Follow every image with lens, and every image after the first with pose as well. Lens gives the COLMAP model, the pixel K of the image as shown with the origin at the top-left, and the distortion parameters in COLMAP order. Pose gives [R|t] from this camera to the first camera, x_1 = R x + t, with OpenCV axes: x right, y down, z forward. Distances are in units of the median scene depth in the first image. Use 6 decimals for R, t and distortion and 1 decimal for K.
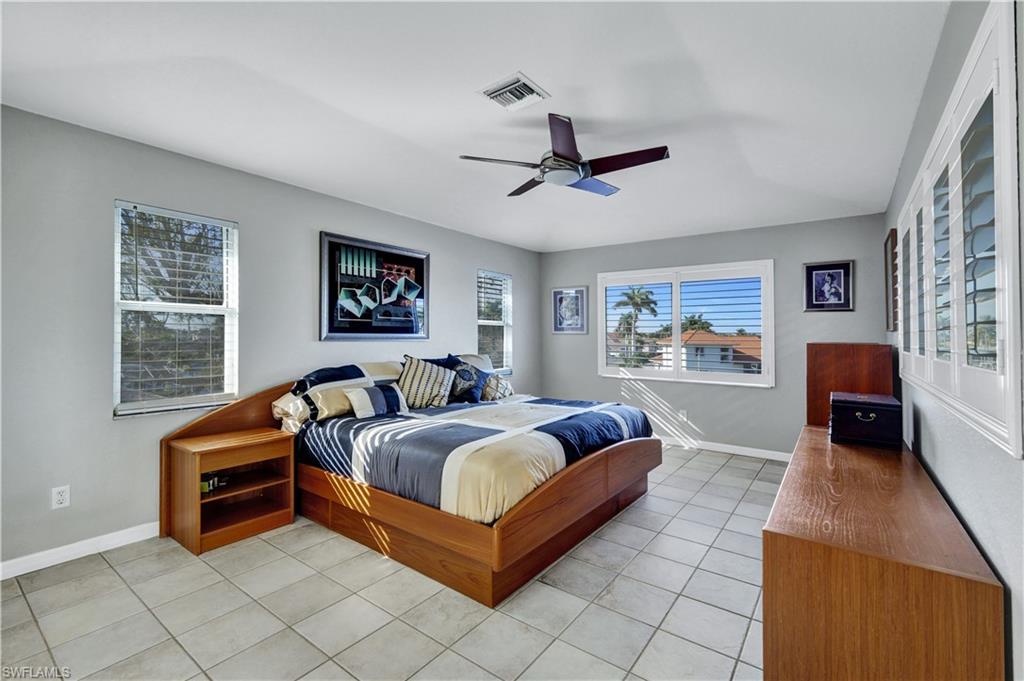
lens RADIAL K [[448.0, 0, 532.4], [0, 448.0, 336.6], [0, 0, 1]] dist [0.004081, -0.000521]
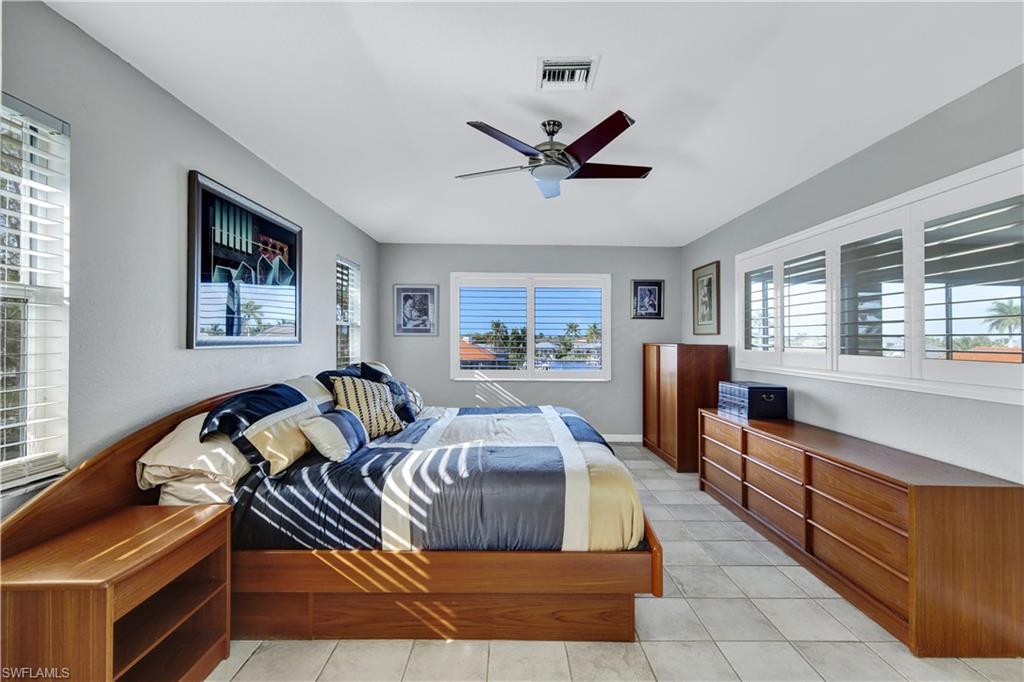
lens RADIAL K [[448.0, 0, 516.4], [0, 448.0, 335.0], [0, 0, 1]] dist [0.004081, -0.000521]
pose [[0.802452, 0.001201, 0.596715, -0.458921], [0.001832, 0.999988, -0.004477, -0.005197], [-0.596714, 0.004686, 0.802441, 0.229719]]
